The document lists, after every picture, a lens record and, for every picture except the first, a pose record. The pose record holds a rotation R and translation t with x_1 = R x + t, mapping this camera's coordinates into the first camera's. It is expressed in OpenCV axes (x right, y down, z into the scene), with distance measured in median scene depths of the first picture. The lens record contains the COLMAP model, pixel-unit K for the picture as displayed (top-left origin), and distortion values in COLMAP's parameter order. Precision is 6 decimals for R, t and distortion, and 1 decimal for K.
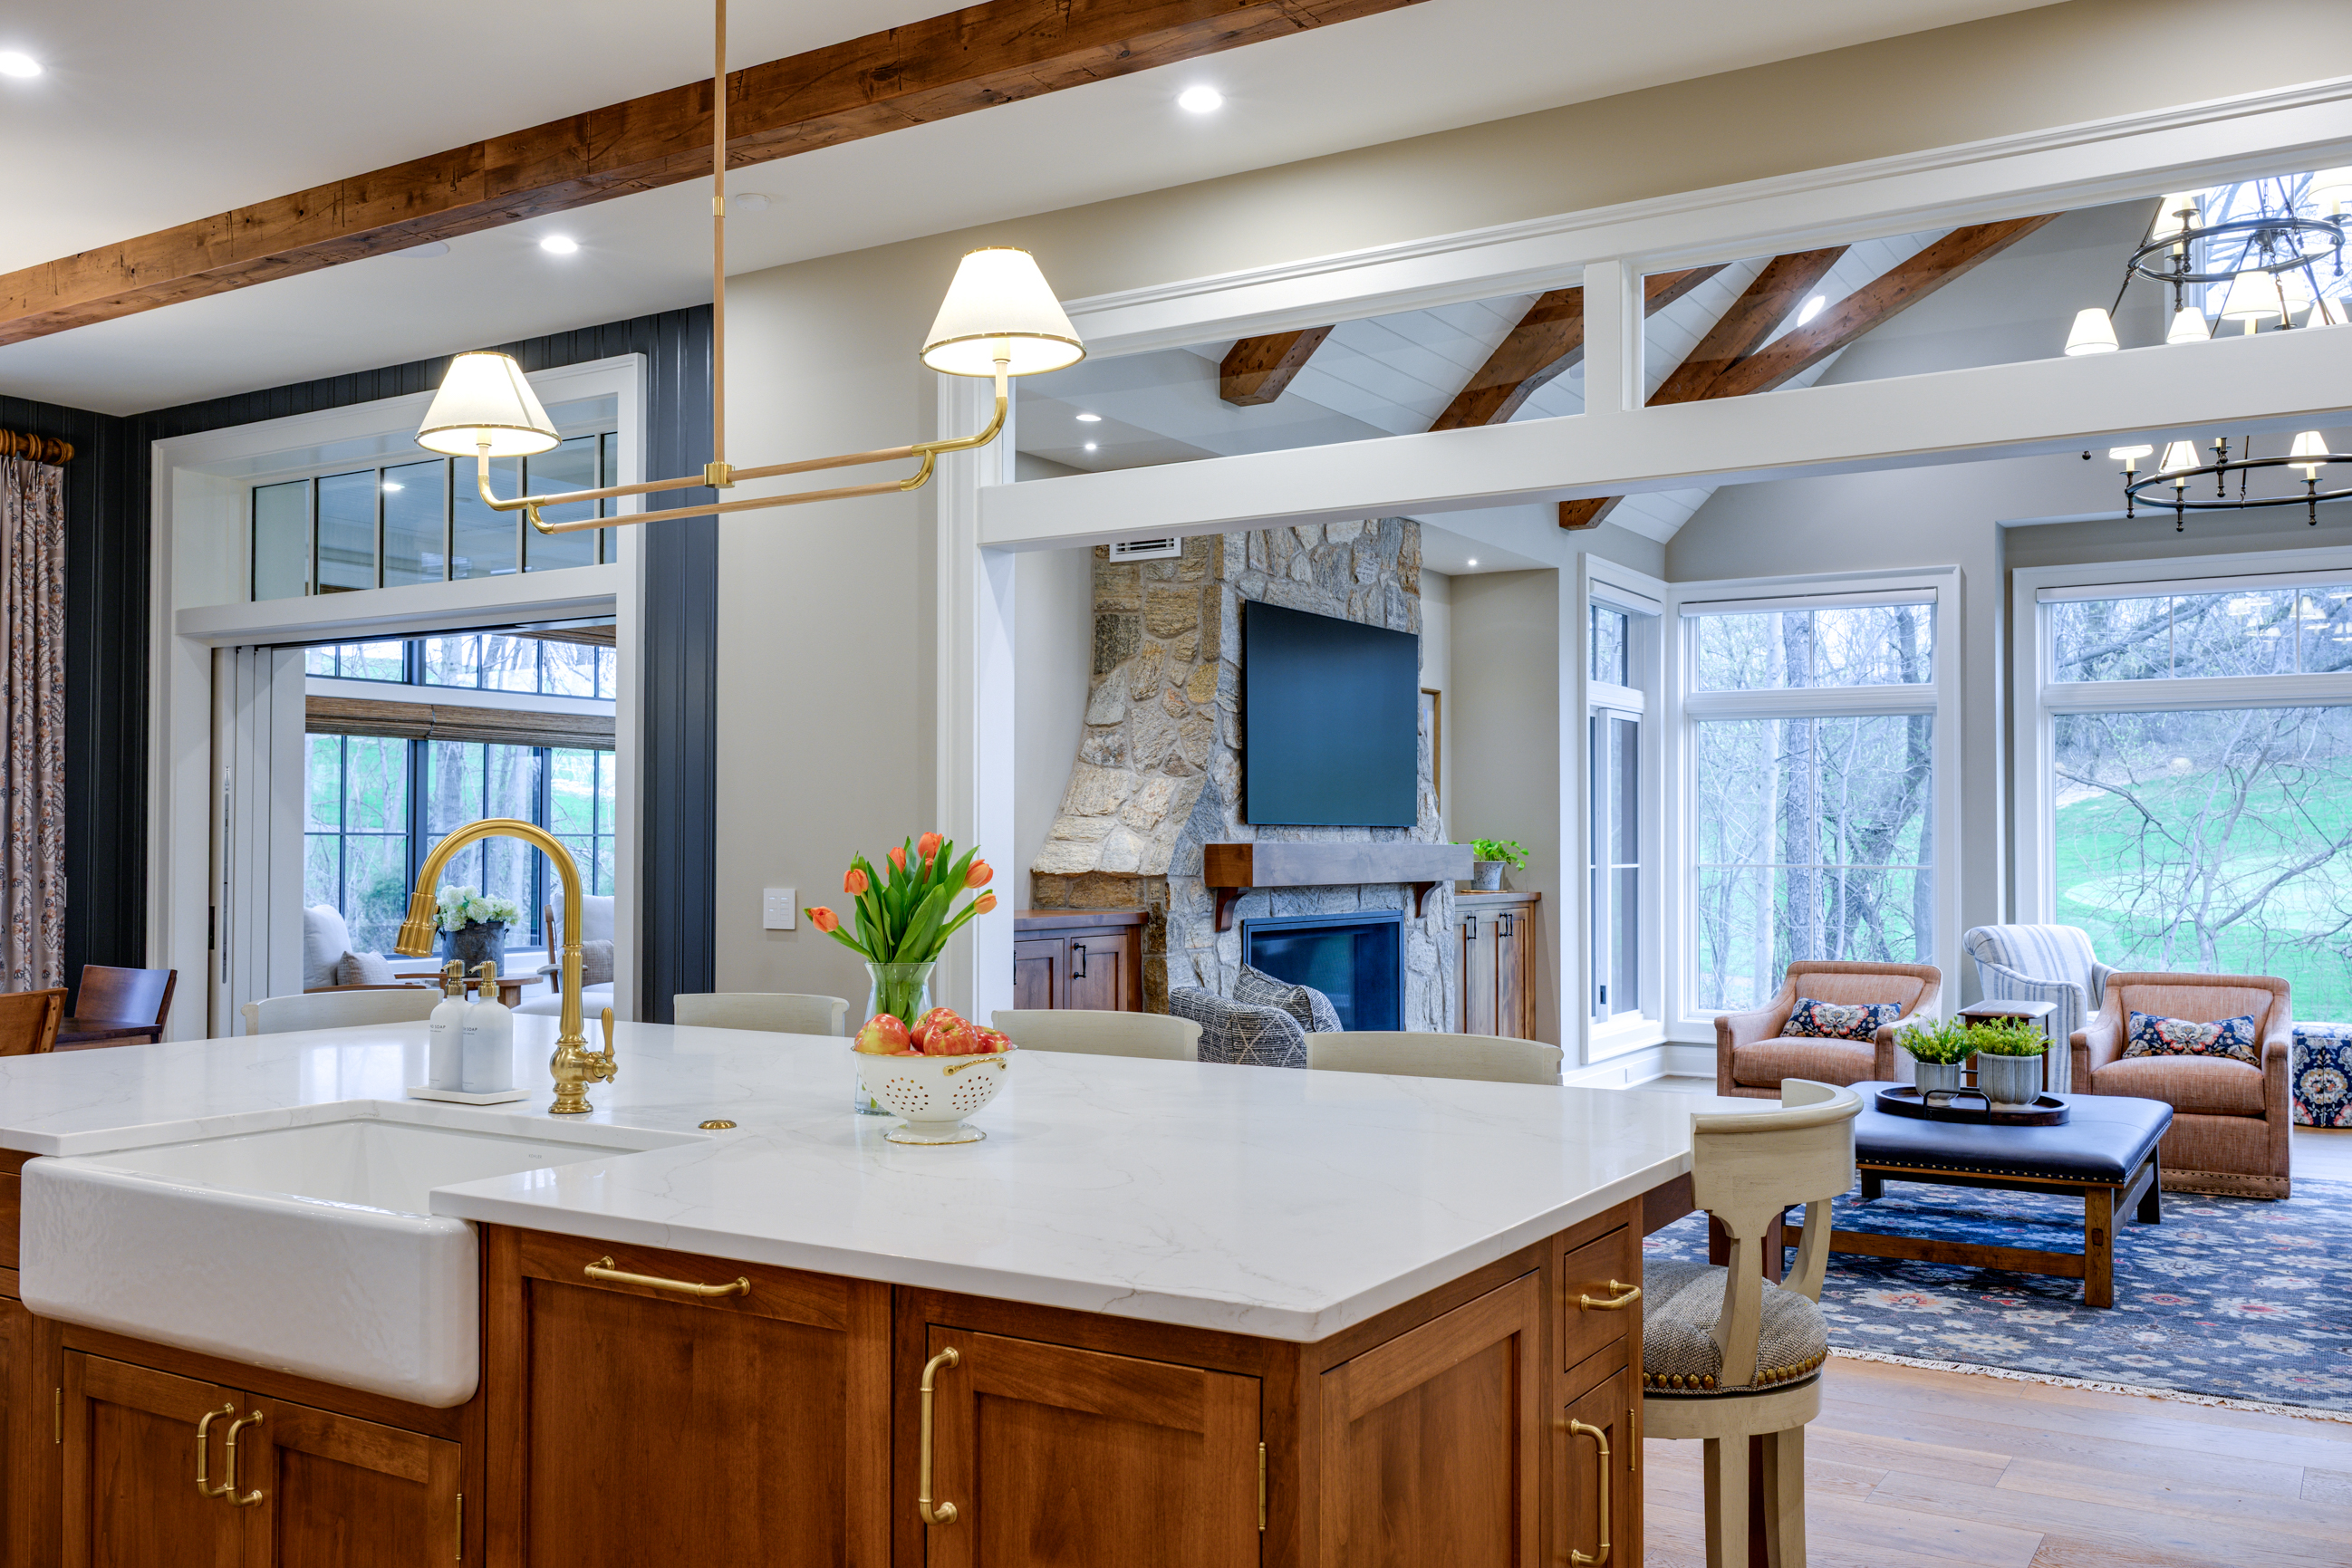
lens RADIAL K [[1913.1, 0, 1173.9], [0, 1913.1, 802.0], [0, 0, 1]] dist [0.009830, -0.005737]
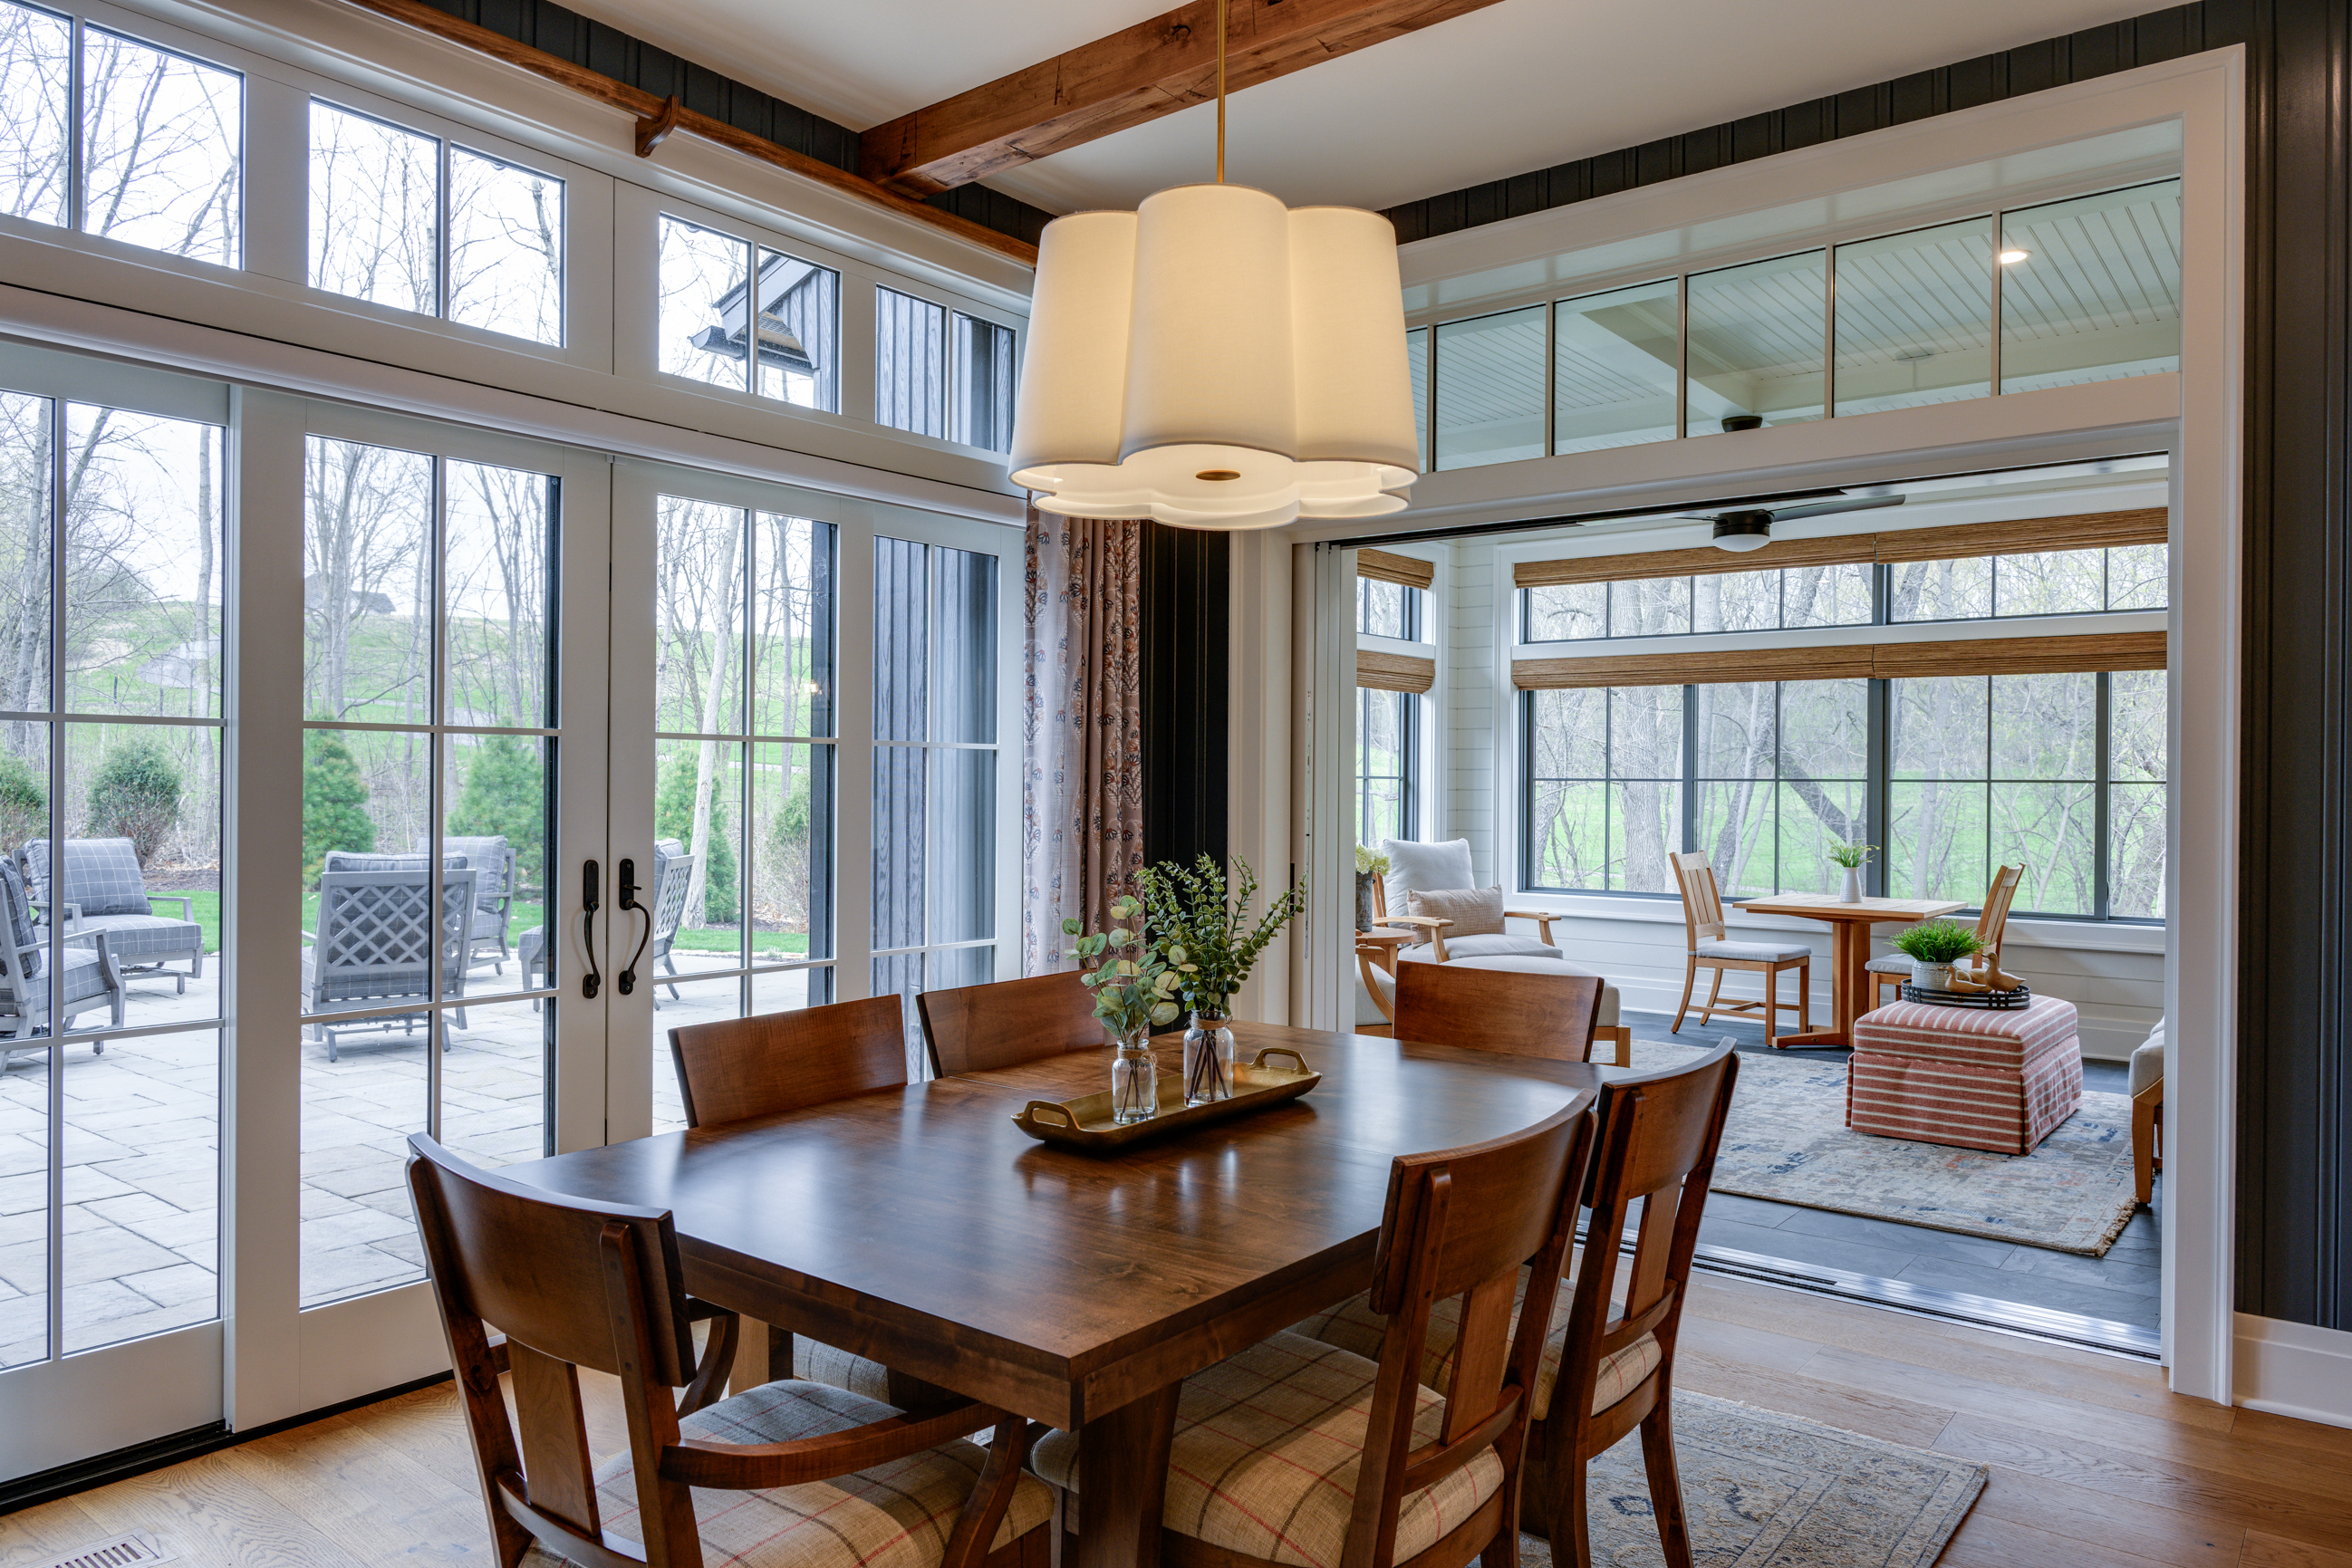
lens RADIAL K [[1517.7, 0, 1176.0], [0, 1517.7, 784.0], [0, 0, 1]] dist [-0.004820, -0.003471]
pose [[0.993519, 0.006215, -0.113499, -0.541361], [-0.003751, 0.999753, 0.021910, 0.007956], [0.113607, -0.021343, 0.993297, 0.404627]]
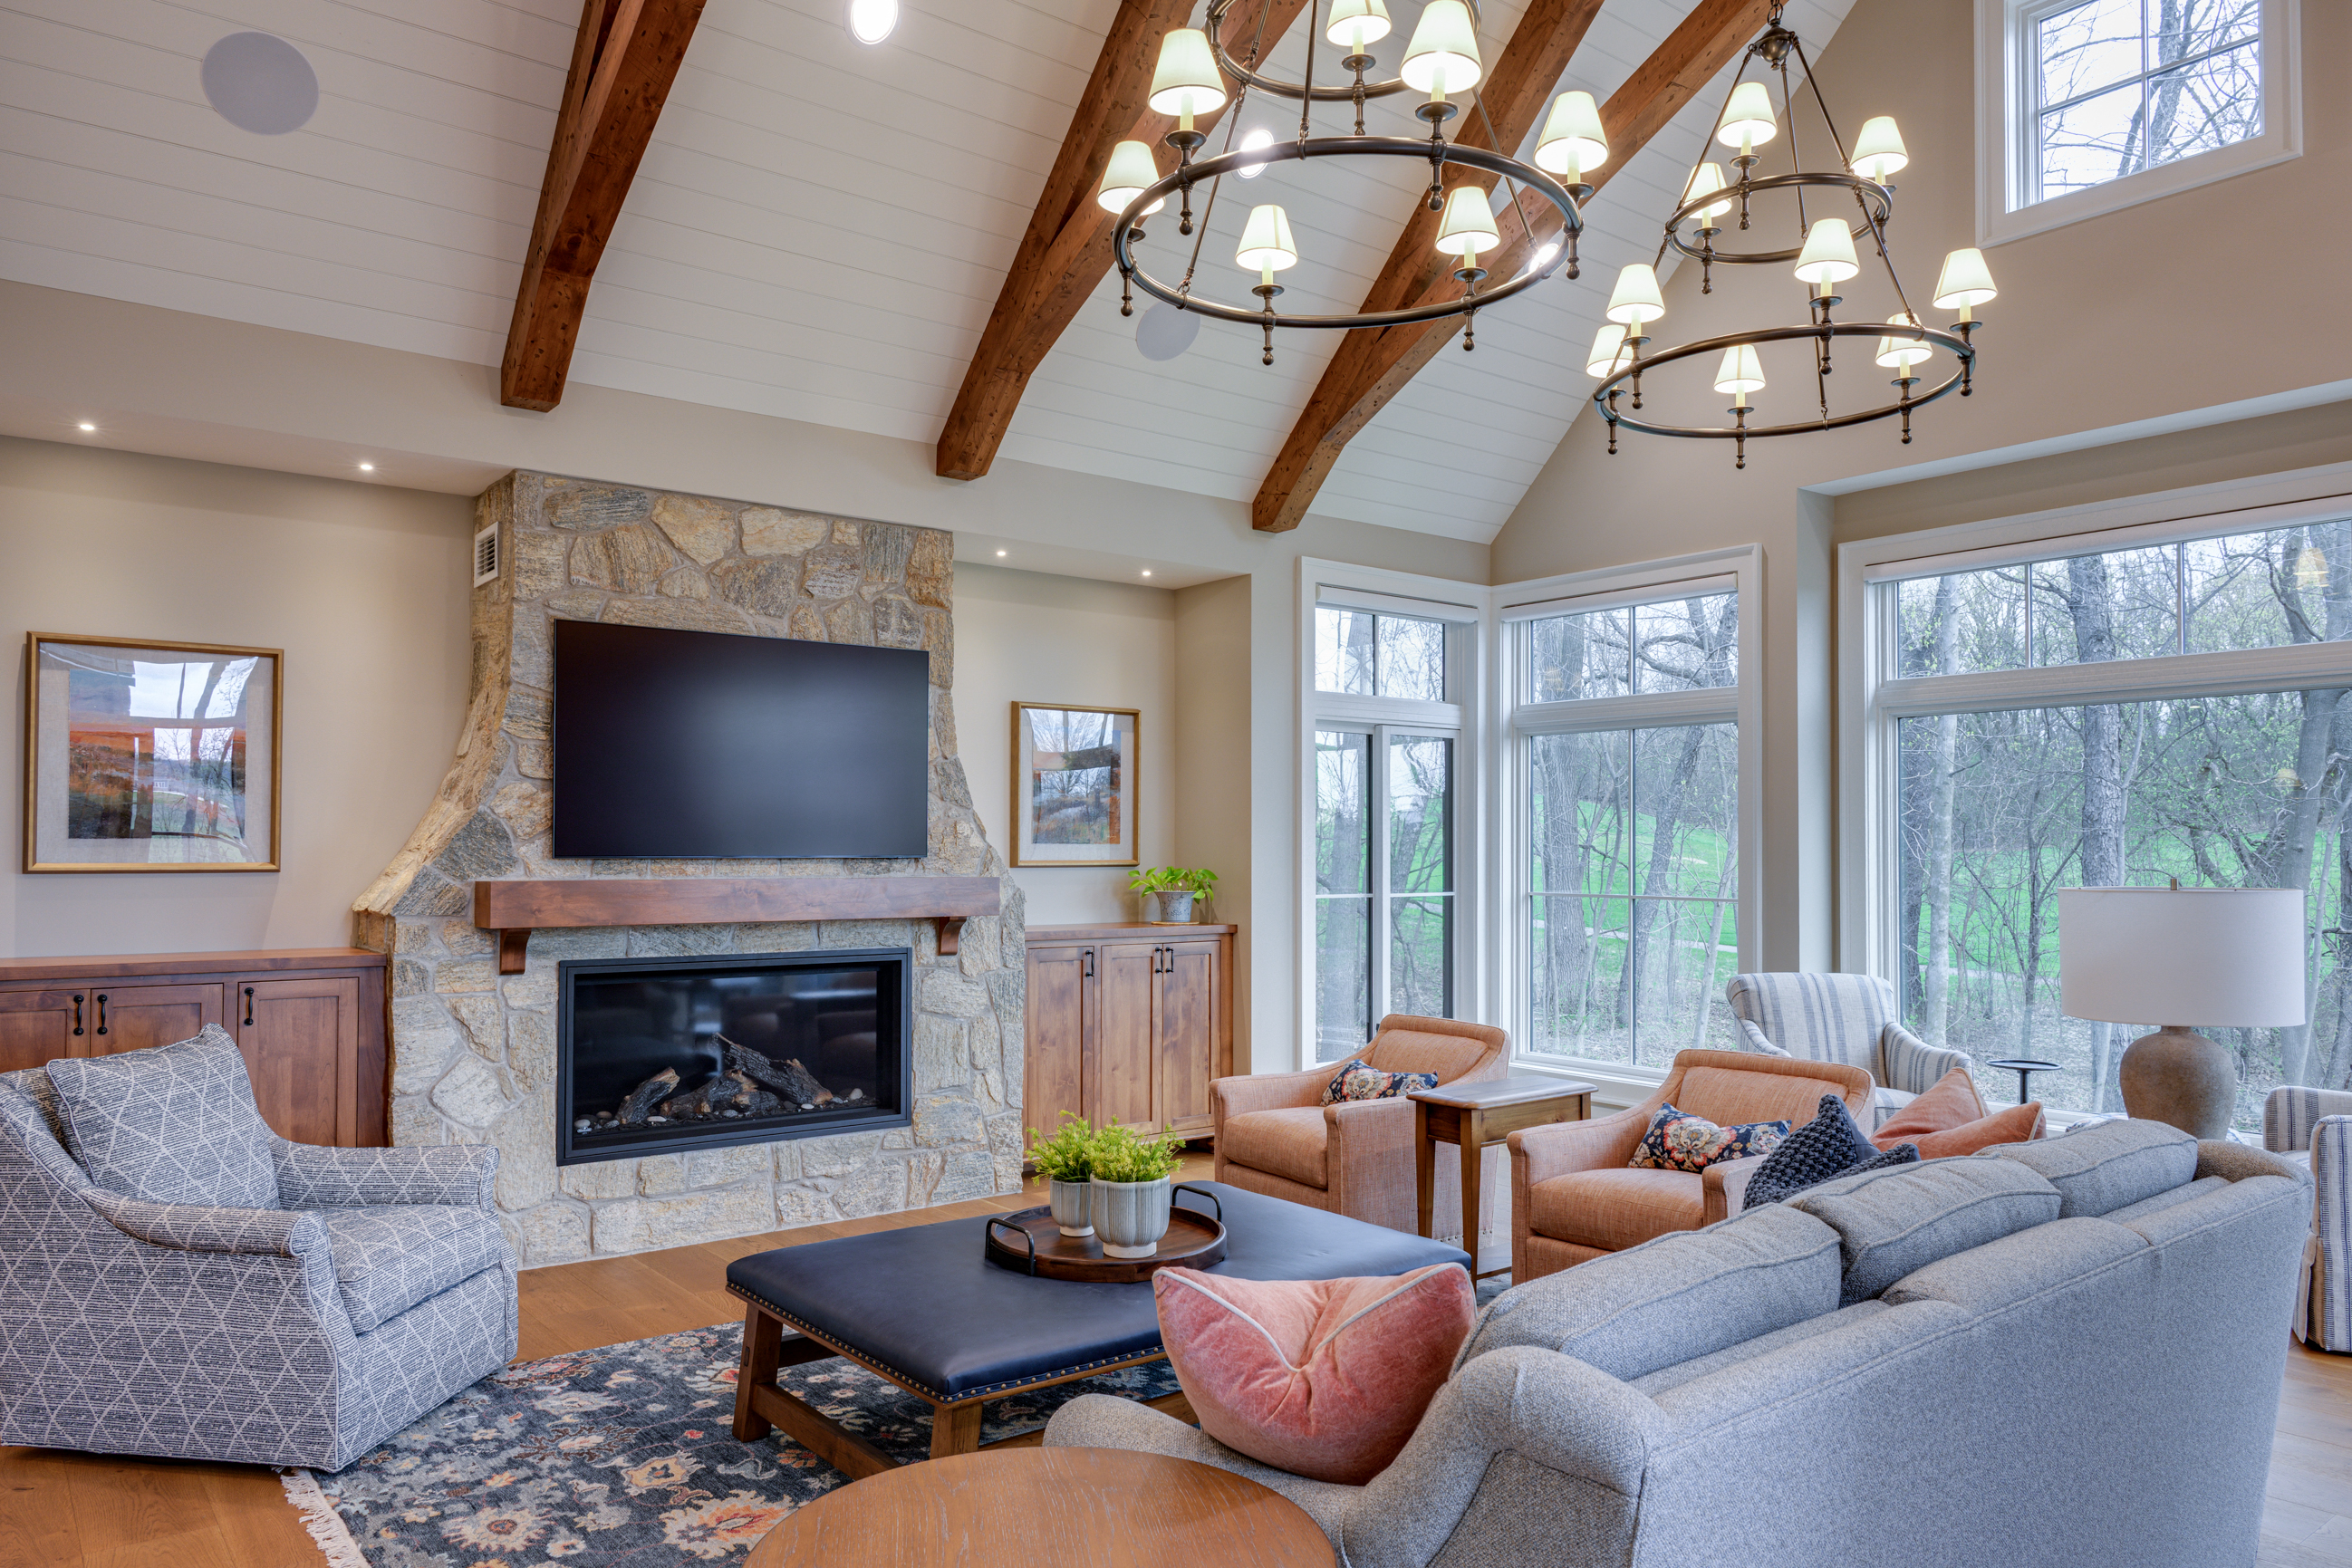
lens RADIAL K [[1562.6, 0, 1168.2], [0, 1562.6, 816.0], [0, 0, 1]] dist [-0.000470, -0.003103]
pose [[0.942296, -0.007657, -0.334693, 0.565805], [0.007271, 0.999971, -0.002408, -0.005359], [0.334701, -0.000165, 0.942324, 0.375357]]
